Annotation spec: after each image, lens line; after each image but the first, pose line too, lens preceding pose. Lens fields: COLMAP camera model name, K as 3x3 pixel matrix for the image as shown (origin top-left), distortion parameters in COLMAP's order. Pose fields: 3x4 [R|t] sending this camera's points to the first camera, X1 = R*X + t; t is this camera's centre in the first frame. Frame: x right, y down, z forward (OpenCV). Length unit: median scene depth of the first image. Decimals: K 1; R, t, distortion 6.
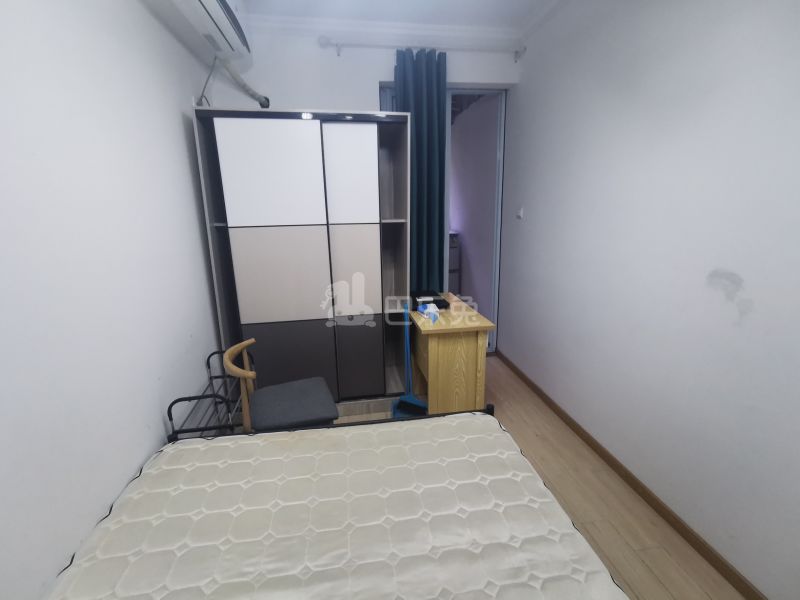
lens RADIAL K [[369.5, 0, 400.0], [0, 369.5, 300.0], [0, 0, 1]] dist [-0.000856, -0.000790]
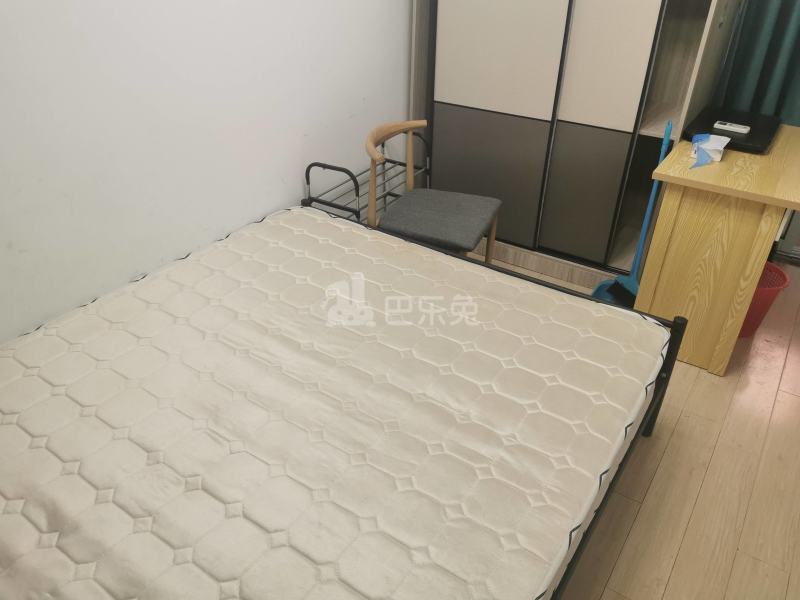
lens RADIAL K [[622.0, 0, 400.0], [0, 622.0, 300.0], [0, 0, 1]] dist [0.007471, -0.001816]
pose [[0.730158, 0.386963, -0.563142, 0.528425], [-0.192590, 0.907314, 0.373752, -0.034009], [0.655575, -0.164442, 0.737007, -0.036681]]
